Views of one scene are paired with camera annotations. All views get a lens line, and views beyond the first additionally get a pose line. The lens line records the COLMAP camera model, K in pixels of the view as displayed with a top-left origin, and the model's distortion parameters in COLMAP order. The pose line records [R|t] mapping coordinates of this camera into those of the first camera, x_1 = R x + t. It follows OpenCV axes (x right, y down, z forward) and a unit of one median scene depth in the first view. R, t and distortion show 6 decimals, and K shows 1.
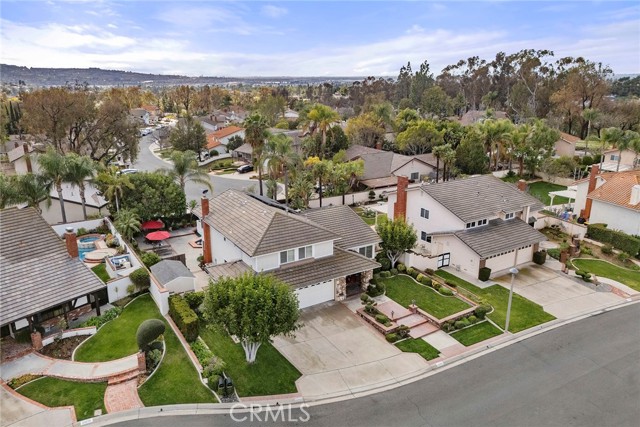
lens RADIAL K [[456.9, 0, 320.0], [0, 456.9, 213.5], [0, 0, 1]] dist [0.041591, -0.002852]
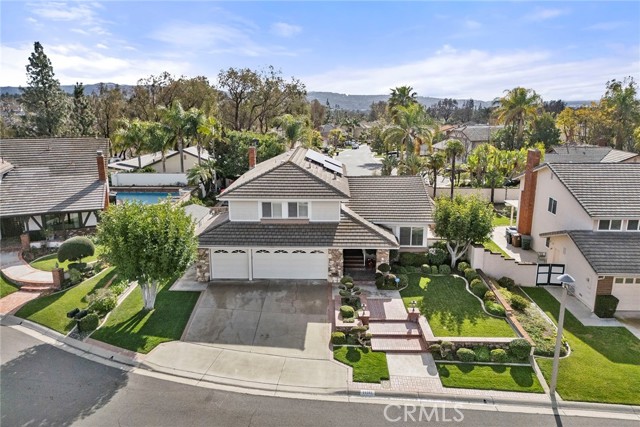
lens RADIAL K [[456.9, 0, 320.0], [0, 456.9, 213.5], [0, 0, 1]] dist [0.041591, -0.002852]
pose [[0.836569, 0.131195, -0.531922, 0.356627], [-0.153934, 0.988080, 0.001608, 0.072231], [0.525792, 0.080536, 0.846792, 0.309051]]
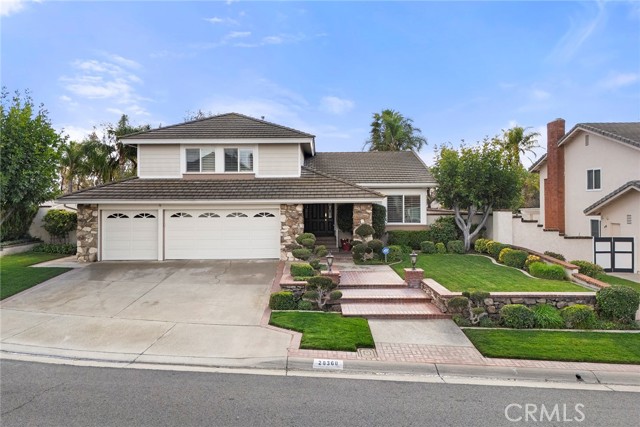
lens RADIAL K [[475.7, 0, 312.5], [0, 475.7, 200.7], [0, 0, 1]] dist [0.044643, -0.002881]
pose [[0.844893, -0.003232, -0.534925, 0.294082], [-0.143038, 0.962205, -0.231736, 0.213233], [0.515457, 0.272307, 0.812498, 0.516394]]
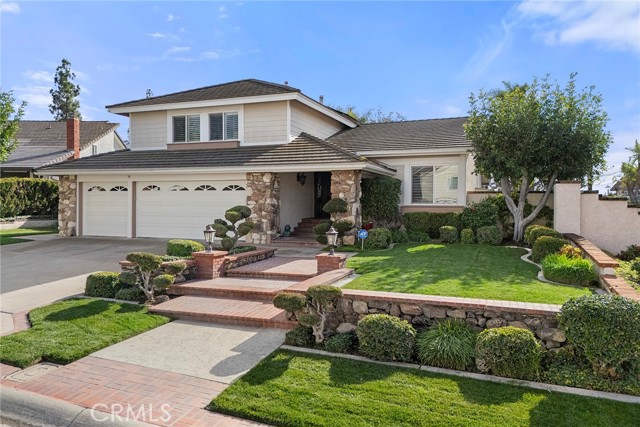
lens RADIAL K [[463.1, 0, 320.0], [0, 463.1, 213.5], [0, 0, 1]] dist [0.043886, -0.000113]
pose [[0.606773, 0.021075, -0.794596, 0.345334], [-0.223831, 0.963727, -0.145362, 0.185429], [0.762710, 0.266057, 0.589480, 0.705540]]
